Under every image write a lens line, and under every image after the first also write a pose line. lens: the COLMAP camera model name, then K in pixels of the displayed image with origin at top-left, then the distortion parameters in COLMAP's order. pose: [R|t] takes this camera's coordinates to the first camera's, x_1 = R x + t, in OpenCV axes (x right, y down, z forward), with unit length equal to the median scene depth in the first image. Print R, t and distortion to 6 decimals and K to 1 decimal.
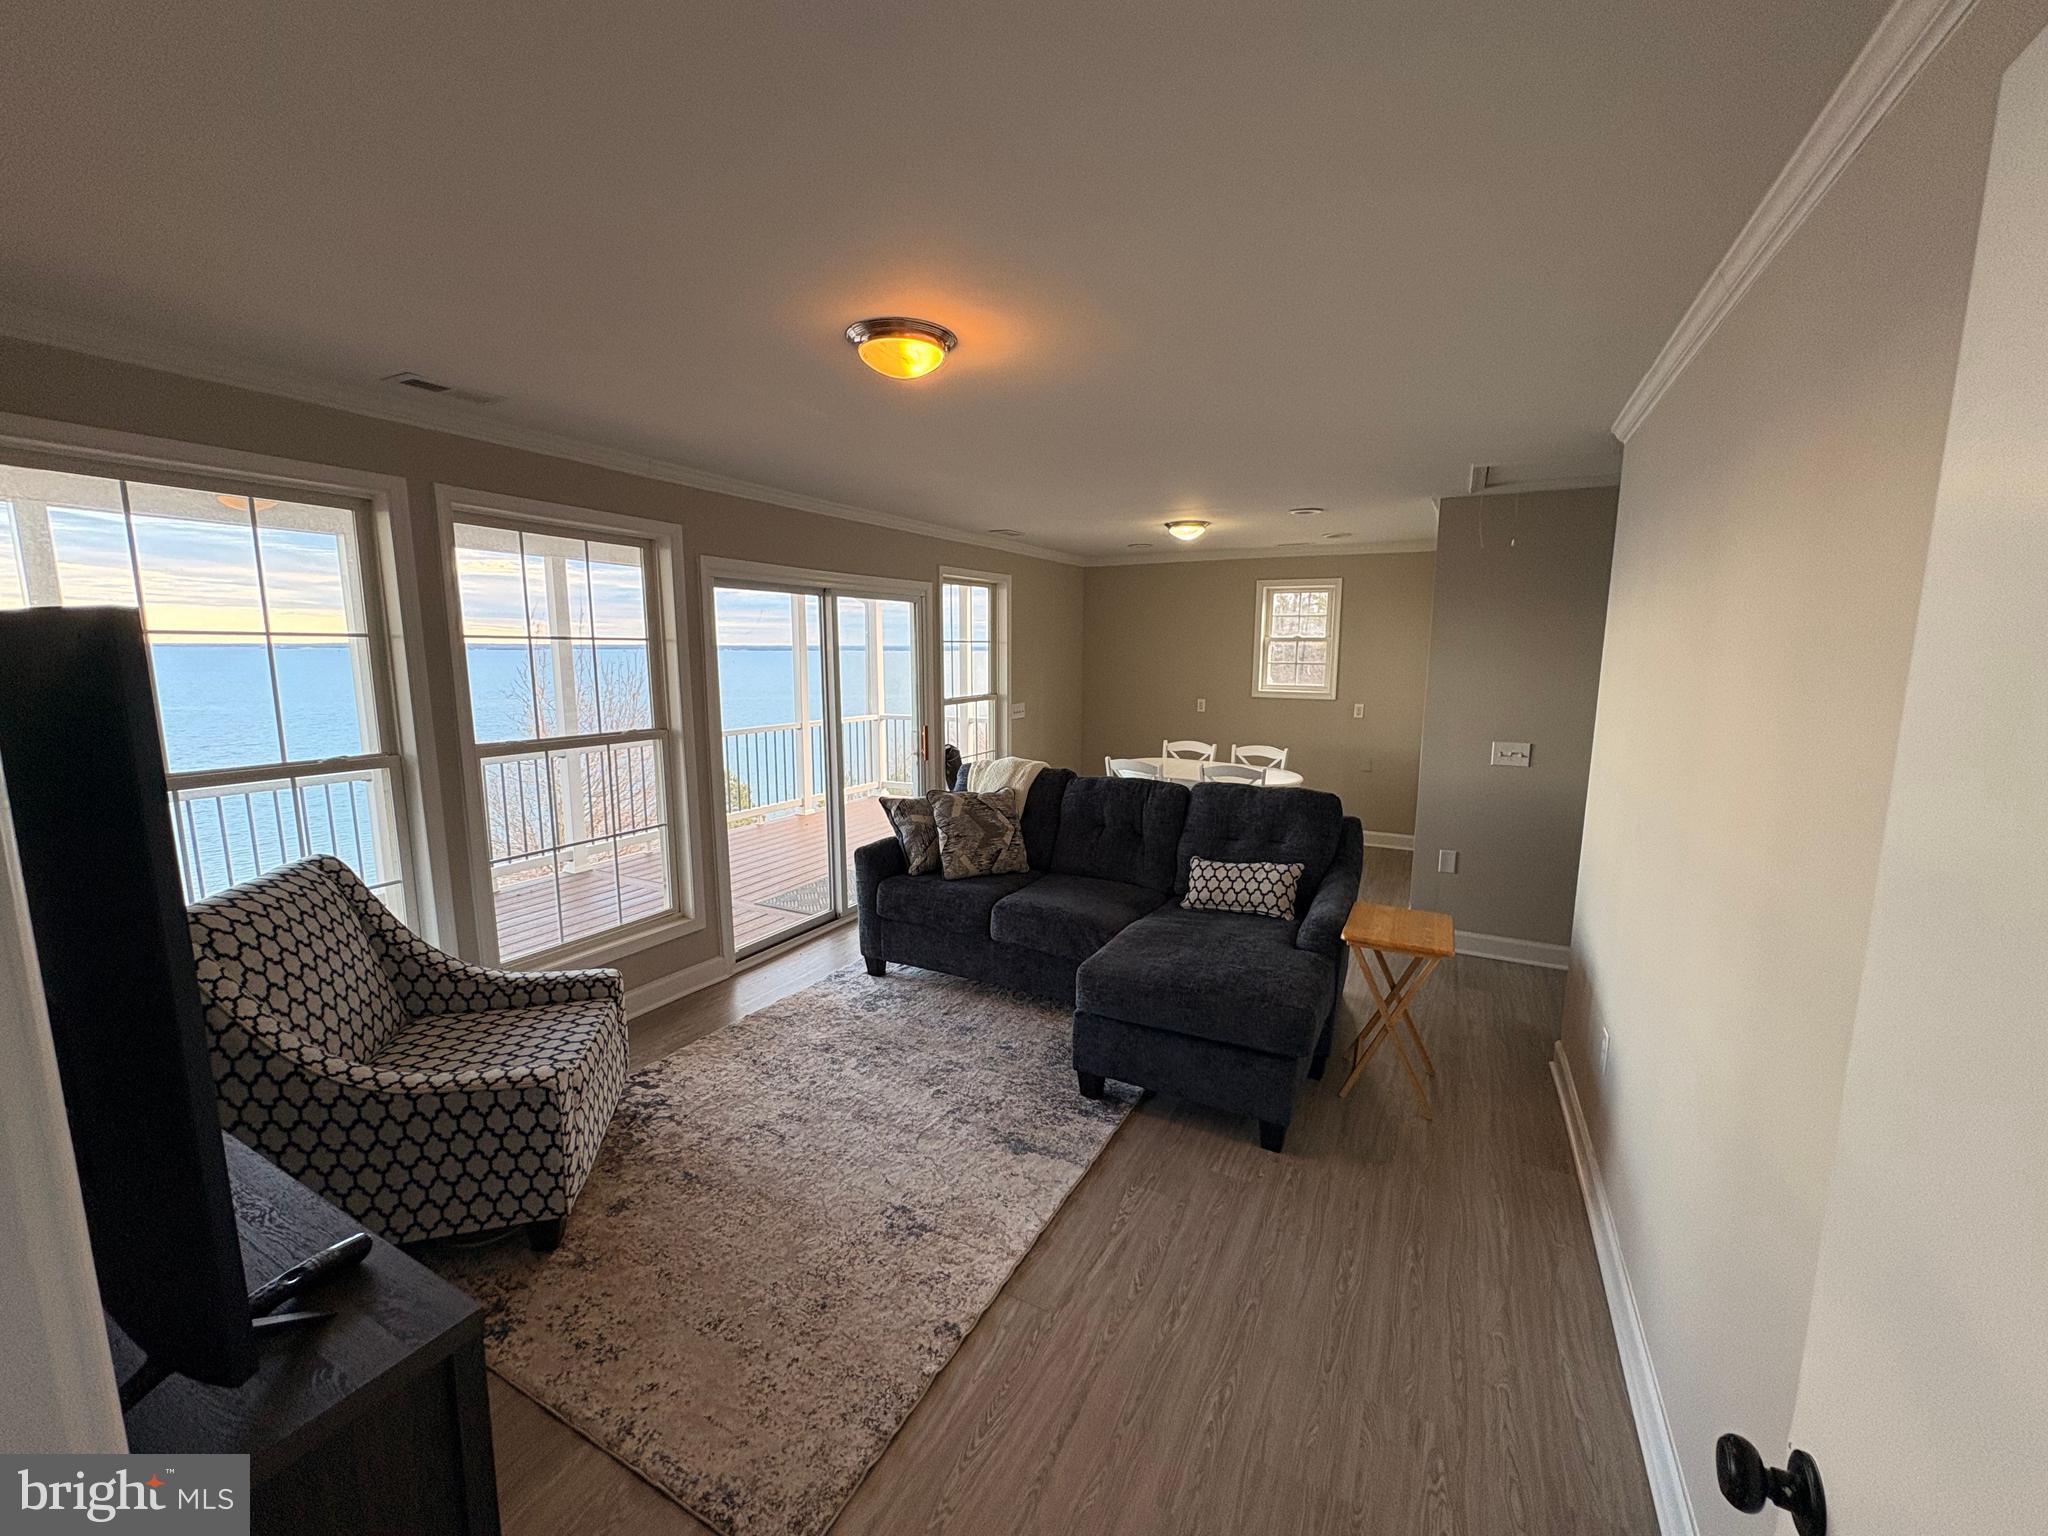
lens RADIAL K [[815.4, 0, 1023.8], [0, 815.4, 770.8], [0, 0, 1]] dist [0.001006, -0.000041]
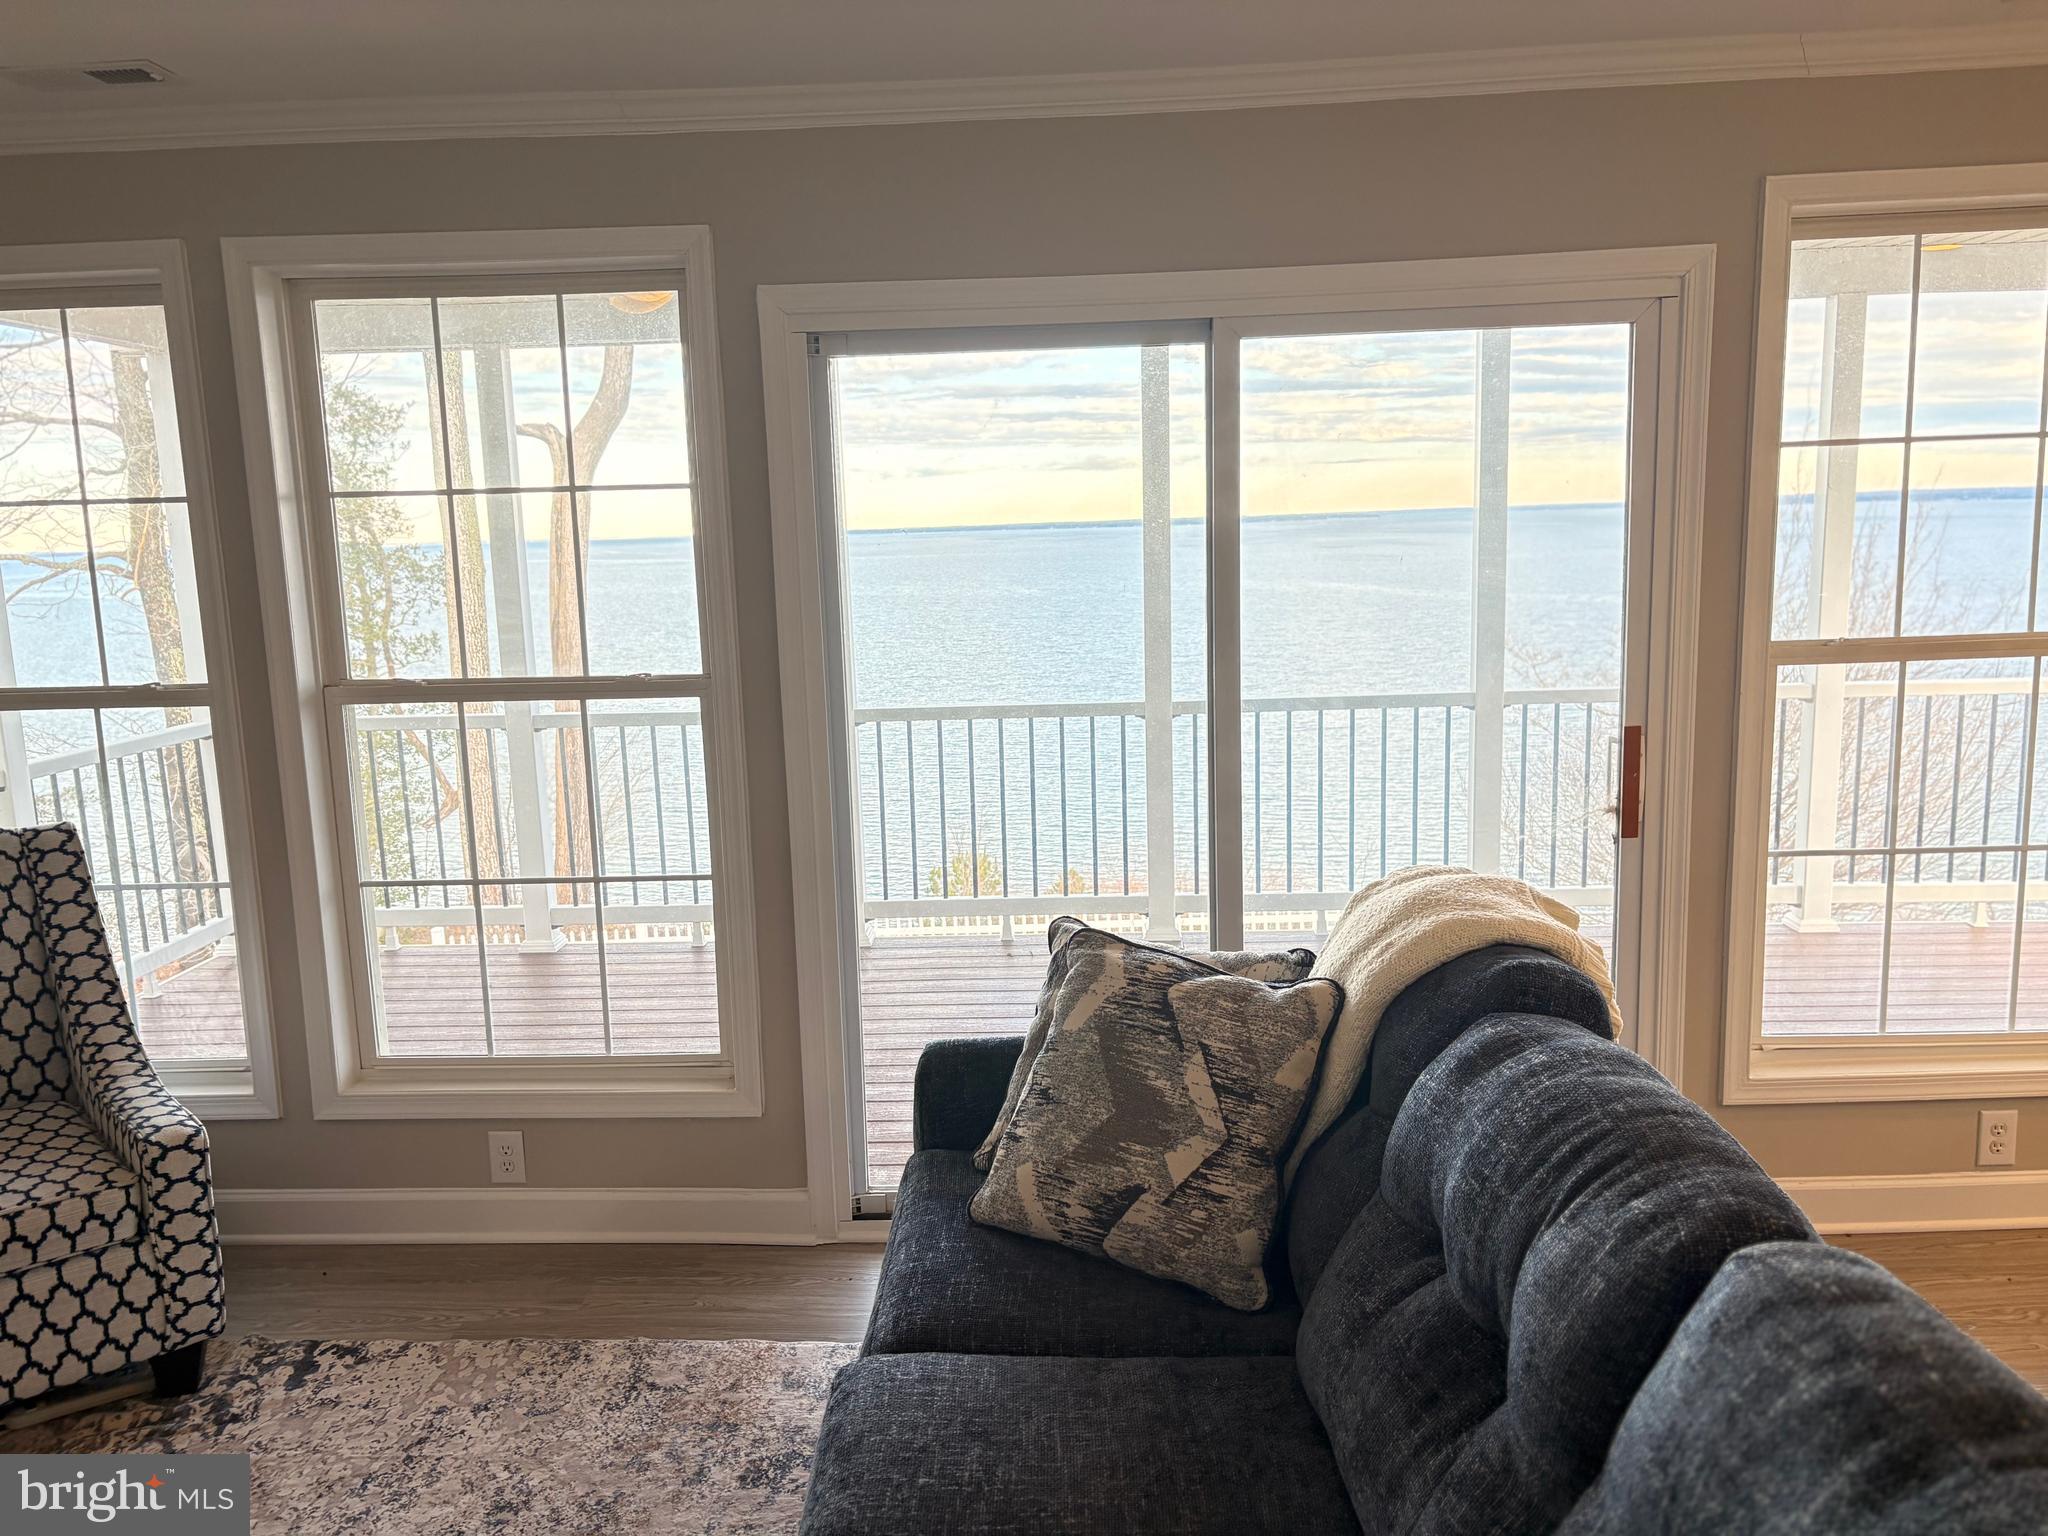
lens RADIAL K [[1515.7, 0, 1023.8], [0, 1515.7, 760.5], [0, 0, 1]] dist [0.009481, 0.002226]
pose [[0.462160, 0.132230, -0.876883, 0.429054], [-0.098766, 0.990344, 0.097284, -0.107284], [0.881279, 0.041646, 0.470757, 0.762302]]
